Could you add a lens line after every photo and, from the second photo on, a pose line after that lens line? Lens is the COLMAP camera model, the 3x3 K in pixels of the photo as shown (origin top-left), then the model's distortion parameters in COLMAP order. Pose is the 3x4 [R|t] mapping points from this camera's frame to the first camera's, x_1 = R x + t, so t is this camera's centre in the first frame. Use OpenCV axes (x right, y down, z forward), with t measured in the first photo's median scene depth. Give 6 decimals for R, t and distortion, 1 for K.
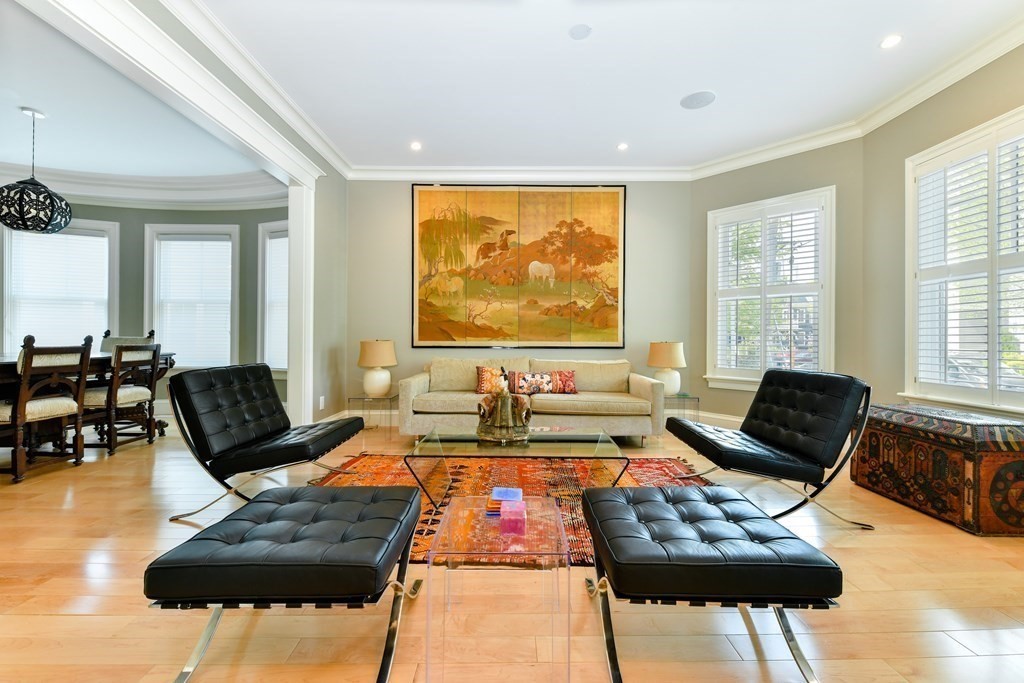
lens RADIAL K [[409.7, 0, 514.1], [0, 409.7, 334.7], [0, 0, 1]] dist [-0.013294, -0.000077]
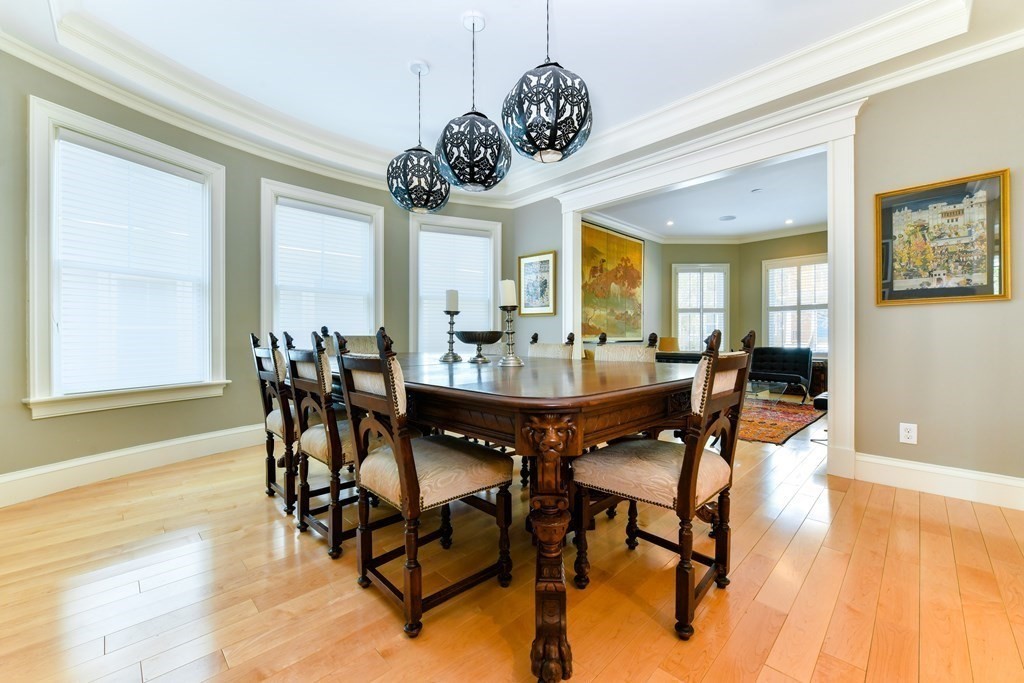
lens RADIAL K [[408.2, 0, 488.7], [0, 408.2, 330.3], [0, 0, 1]] dist [-0.000191, -0.000011]
pose [[0.722200, -0.004031, 0.691673, -1.288179], [-0.002311, 0.999963, 0.008241, -0.020310], [-0.691681, -0.007550, 0.722164, 0.249851]]
